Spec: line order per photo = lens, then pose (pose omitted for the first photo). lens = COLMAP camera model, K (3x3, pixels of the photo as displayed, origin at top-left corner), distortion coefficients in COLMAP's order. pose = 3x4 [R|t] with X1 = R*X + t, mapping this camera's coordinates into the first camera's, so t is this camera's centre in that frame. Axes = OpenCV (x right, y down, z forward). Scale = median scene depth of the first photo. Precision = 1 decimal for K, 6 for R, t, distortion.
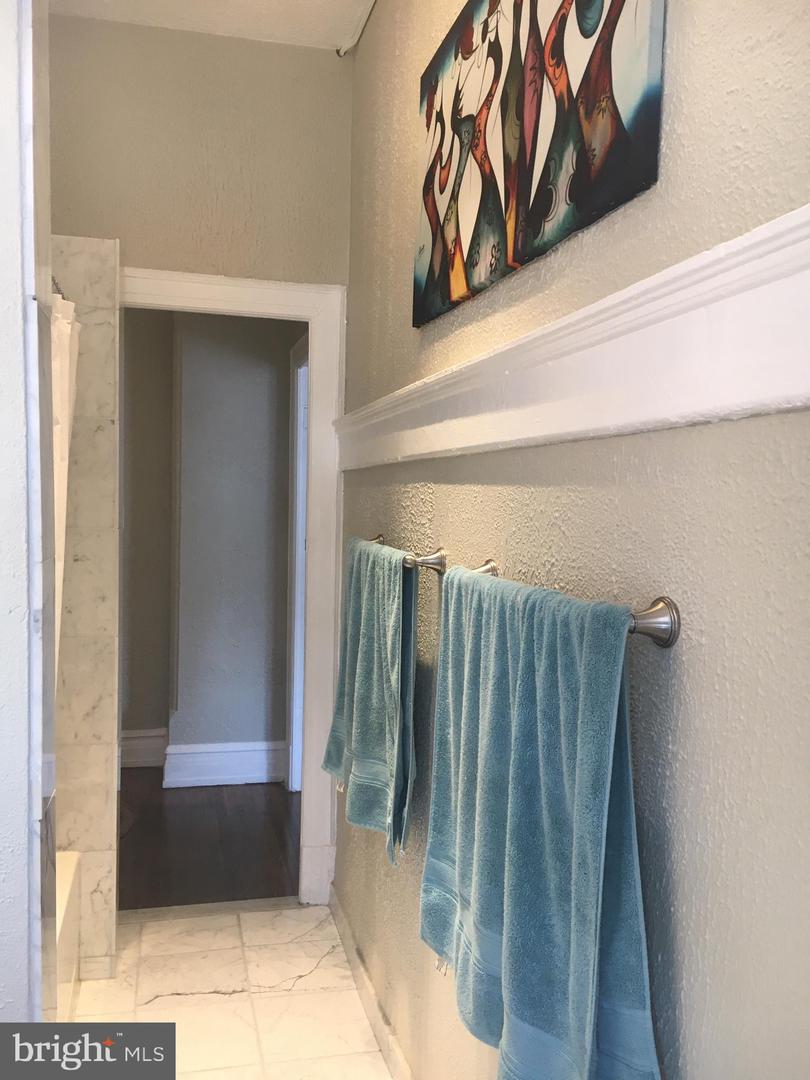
lens RADIAL K [[921.1, 0, 406.8], [0, 921.1, 538.8], [0, 0, 1]] dist [0.075504, -0.123298]
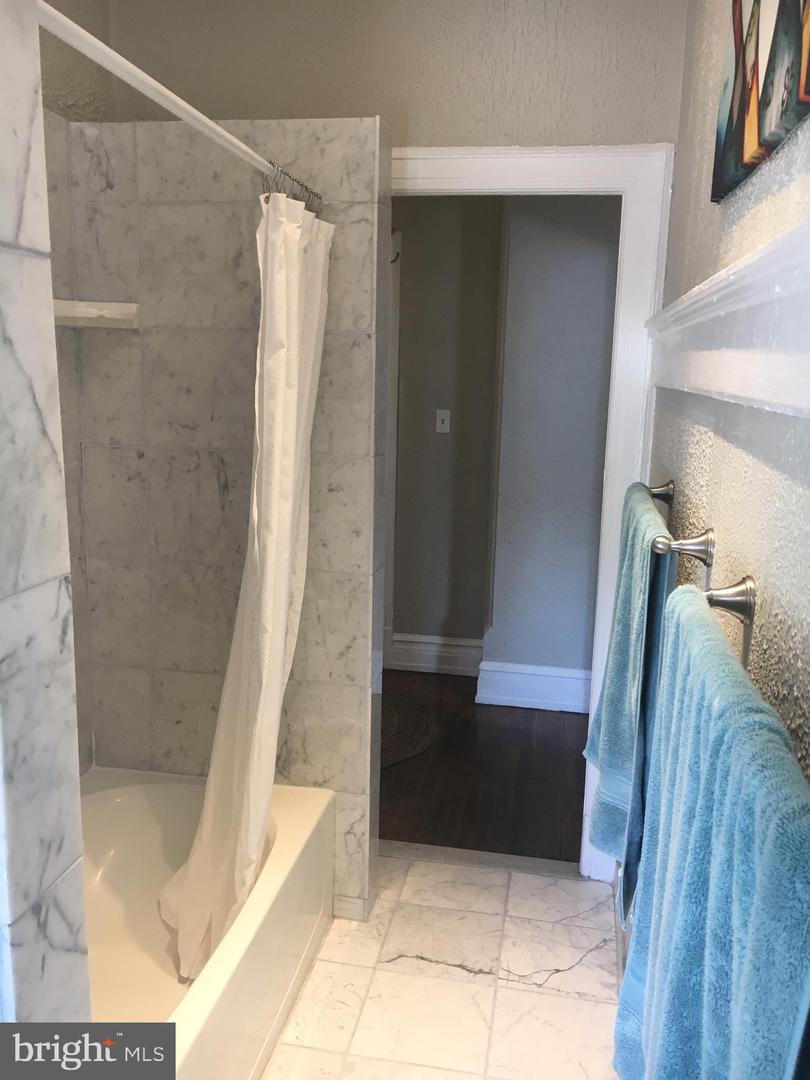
lens RADIAL K [[921.1, 0, 403.2], [0, 921.1, 535.5], [0, 0, 1]] dist [0.075504, -0.123298]
pose [[0.909642, 0.076454, -0.408297, 0.084137], [-0.022752, 0.990611, 0.134803, -0.056016], [0.414770, -0.113333, 0.902841, 0.193605]]
